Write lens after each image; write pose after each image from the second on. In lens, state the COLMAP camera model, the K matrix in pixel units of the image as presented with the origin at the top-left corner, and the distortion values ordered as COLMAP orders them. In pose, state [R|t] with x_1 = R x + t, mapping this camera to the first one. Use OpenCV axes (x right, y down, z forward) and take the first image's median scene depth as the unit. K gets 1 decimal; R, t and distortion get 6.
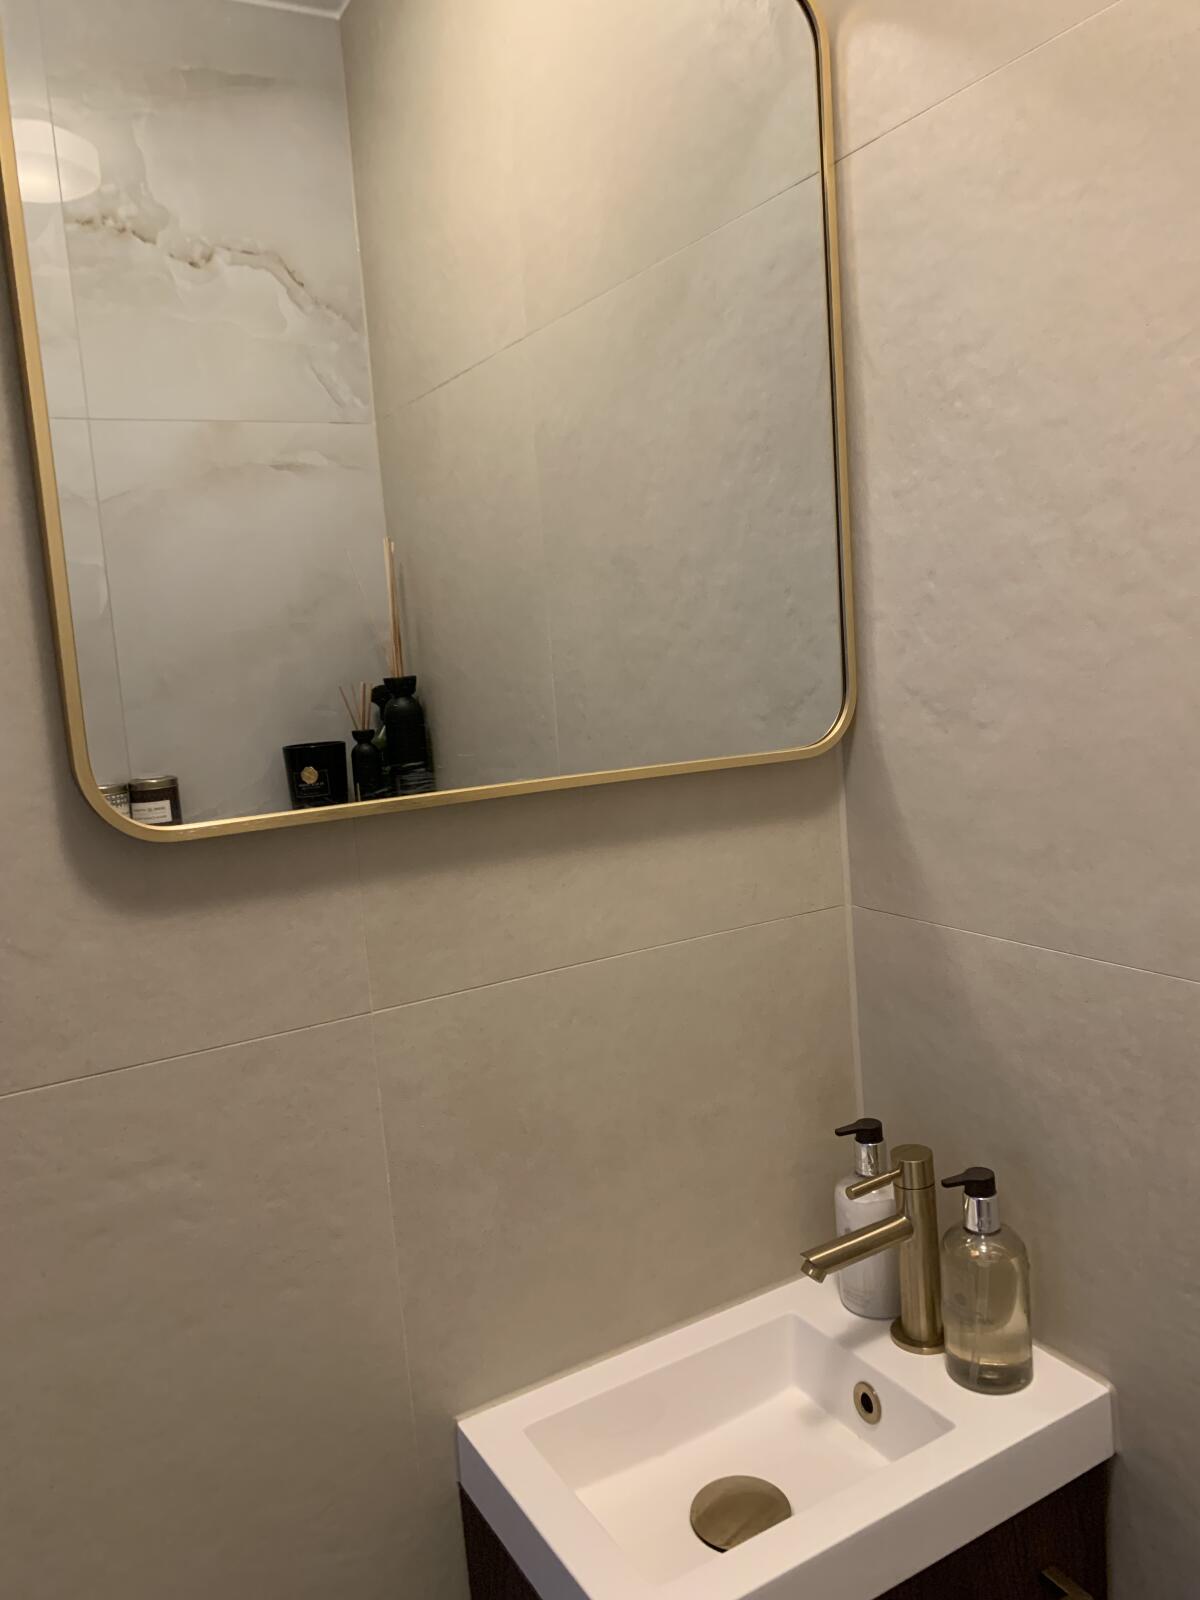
lens RADIAL K [[1235.1, 0, 597.3], [0, 1235.1, 794.8], [0, 0, 1]] dist [0.030301, -0.026827]
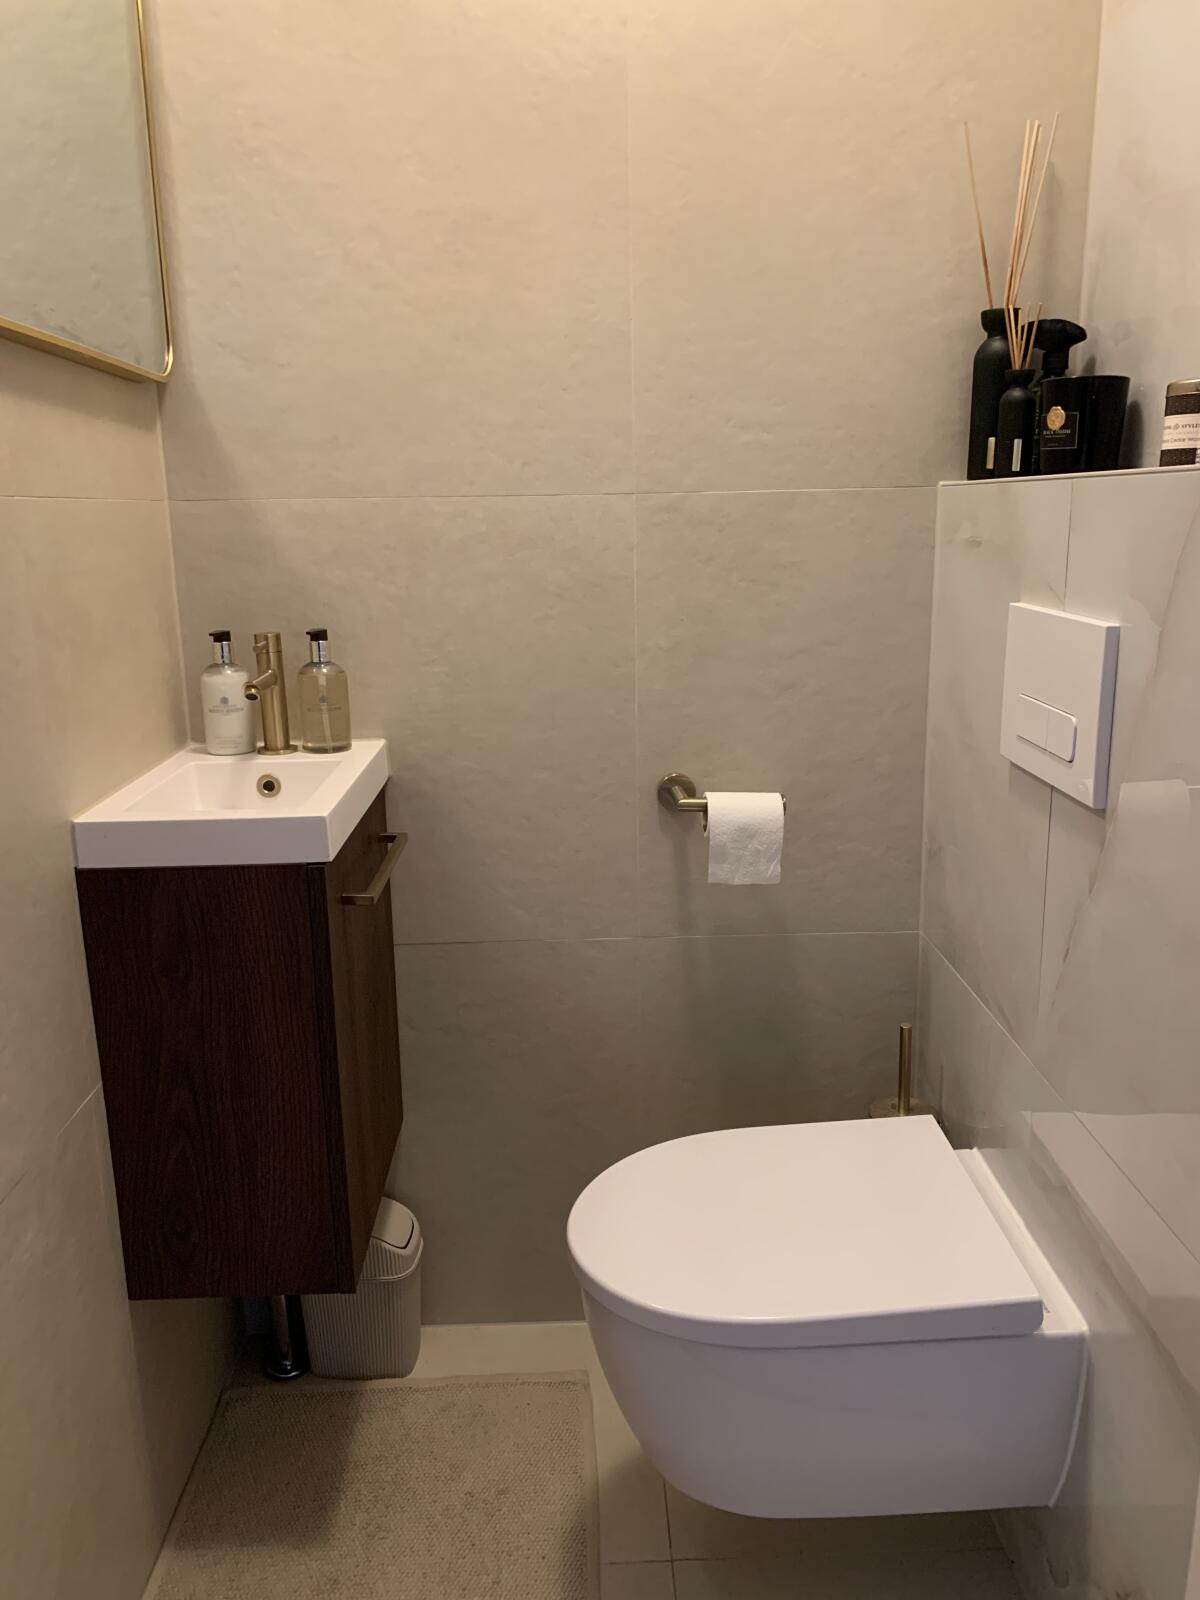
lens RADIAL K [[1235.1, 0, 600.4], [0, 1235.1, 796.4], [0, 0, 1]] dist [0.030301, -0.026827]
pose [[0.475752, -0.125195, 0.870624, -1.002952], [0.090303, 0.991540, 0.093236, 0.397498], [-0.874932, 0.034263, 0.483033, -0.160596]]
